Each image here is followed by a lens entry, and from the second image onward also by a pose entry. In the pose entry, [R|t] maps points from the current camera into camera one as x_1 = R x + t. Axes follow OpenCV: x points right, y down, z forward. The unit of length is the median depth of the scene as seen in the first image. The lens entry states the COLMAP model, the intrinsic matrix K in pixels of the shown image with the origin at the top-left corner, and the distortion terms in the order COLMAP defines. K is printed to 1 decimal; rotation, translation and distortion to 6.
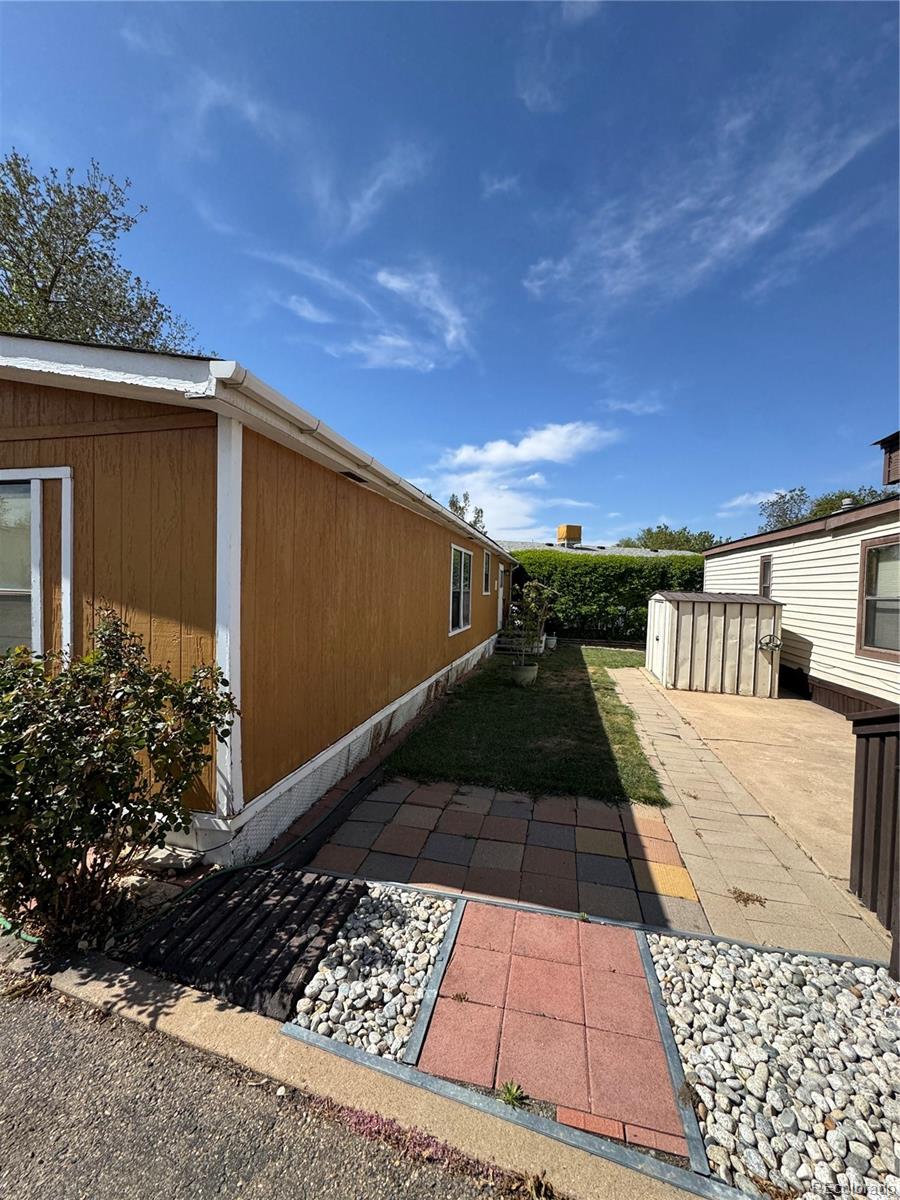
lens RADIAL K [[481.0, 0, 450.0], [0, 481.0, 600.0], [0, 0, 1]] dist [-0.002214, -0.000324]
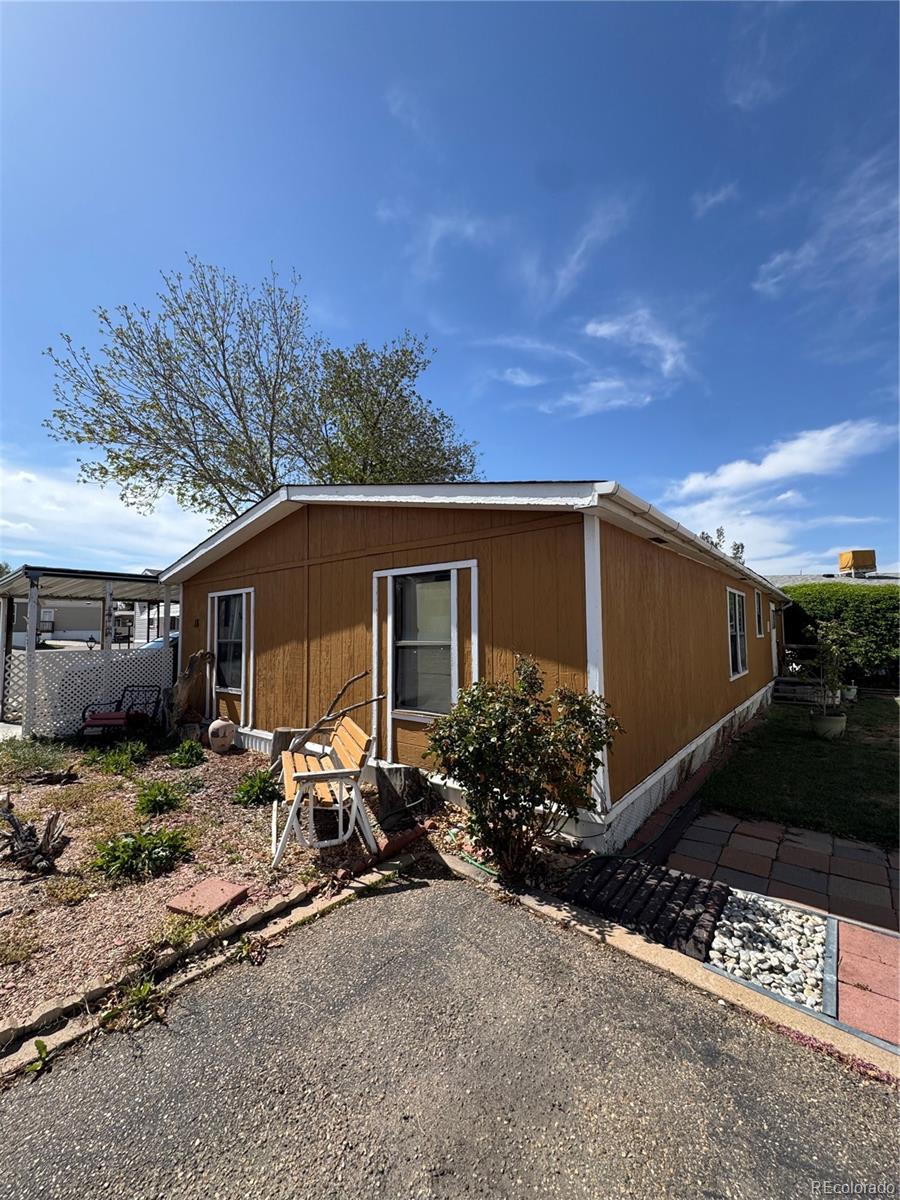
lens RADIAL K [[481.9, 0, 447.7], [0, 481.9, 599.1], [0, 0, 1]] dist [-0.003652, -0.000285]
pose [[0.896996, -0.059964, -0.437952, -0.155499], [0.016816, 0.994668, -0.101748, -0.000554], [0.441718, 0.083903, 0.893222, -0.273303]]
